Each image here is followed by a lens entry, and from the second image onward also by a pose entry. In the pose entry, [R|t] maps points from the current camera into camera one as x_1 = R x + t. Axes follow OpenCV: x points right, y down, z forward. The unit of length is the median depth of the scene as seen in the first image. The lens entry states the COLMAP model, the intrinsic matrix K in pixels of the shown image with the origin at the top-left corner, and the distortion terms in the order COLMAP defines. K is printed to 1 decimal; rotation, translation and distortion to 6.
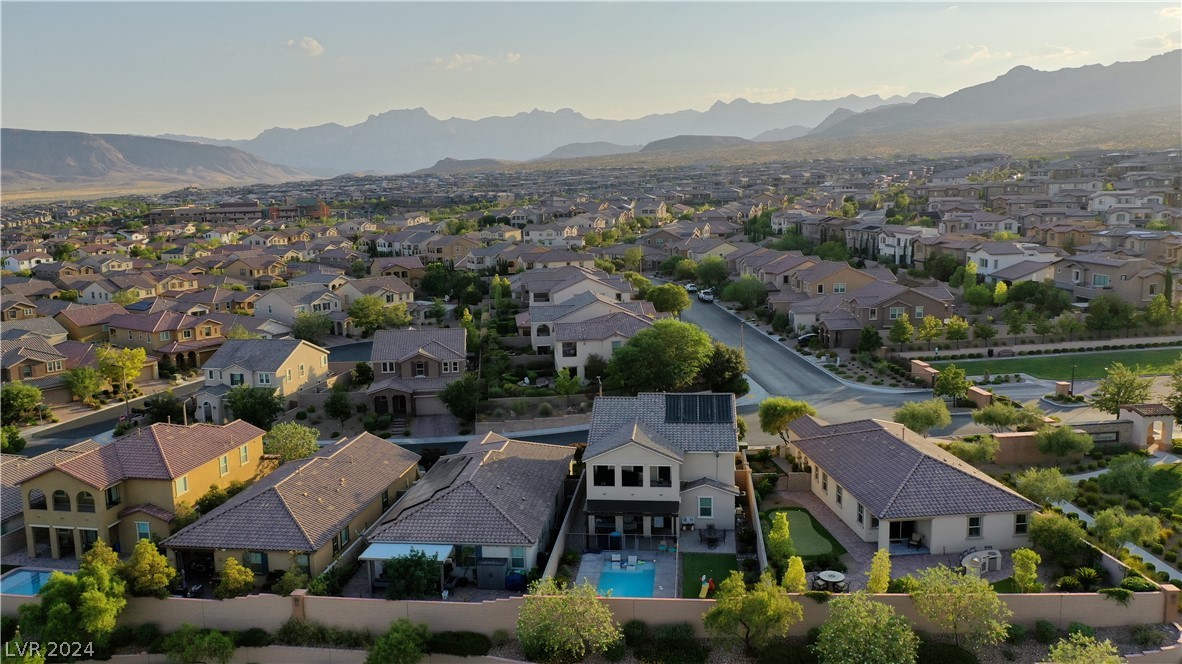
lens RADIAL K [[926.8, 0, 592.8], [0, 926.8, 325.0], [0, 0, 1]] dist [0.004331, 0.000556]
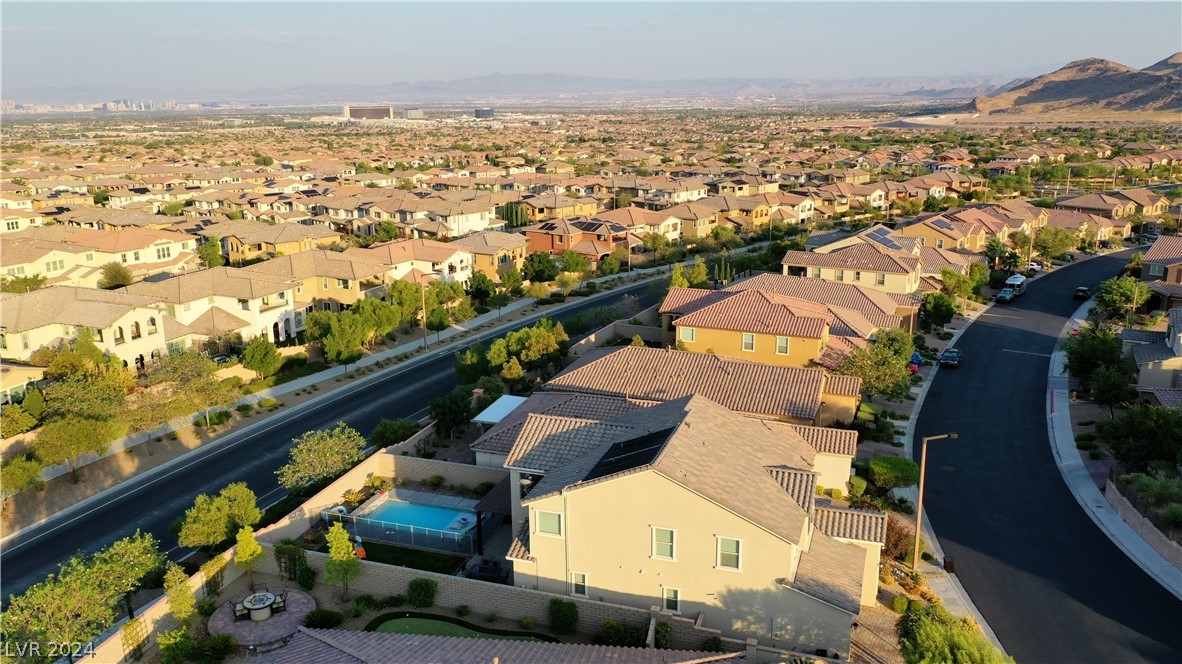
lens RADIAL K [[926.8, 0, 592.8], [0, 926.8, 325.0], [0, 0, 1]] dist [0.004331, 0.000556]
pose [[-0.232795, 0.262426, -0.936450, 0.388033], [-0.131698, 0.945529, 0.297709, -0.098502], [0.963567, 0.192634, -0.185553, 0.616021]]
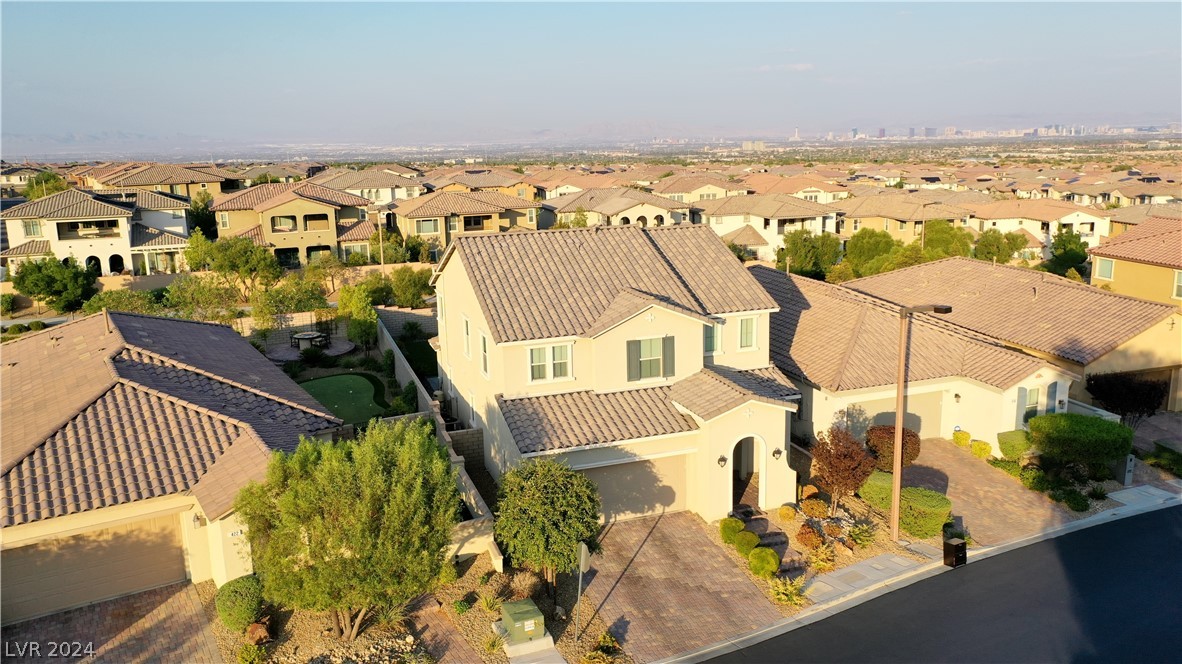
lens RADIAL K [[926.8, 0, 592.8], [0, 926.8, 325.0], [0, 0, 1]] dist [0.004331, 0.000556]
pose [[-0.911209, 0.124910, -0.392551, 0.163876], [-0.020193, 0.938232, 0.345418, -0.029742], [0.411450, 0.322675, -0.852402, 0.852959]]
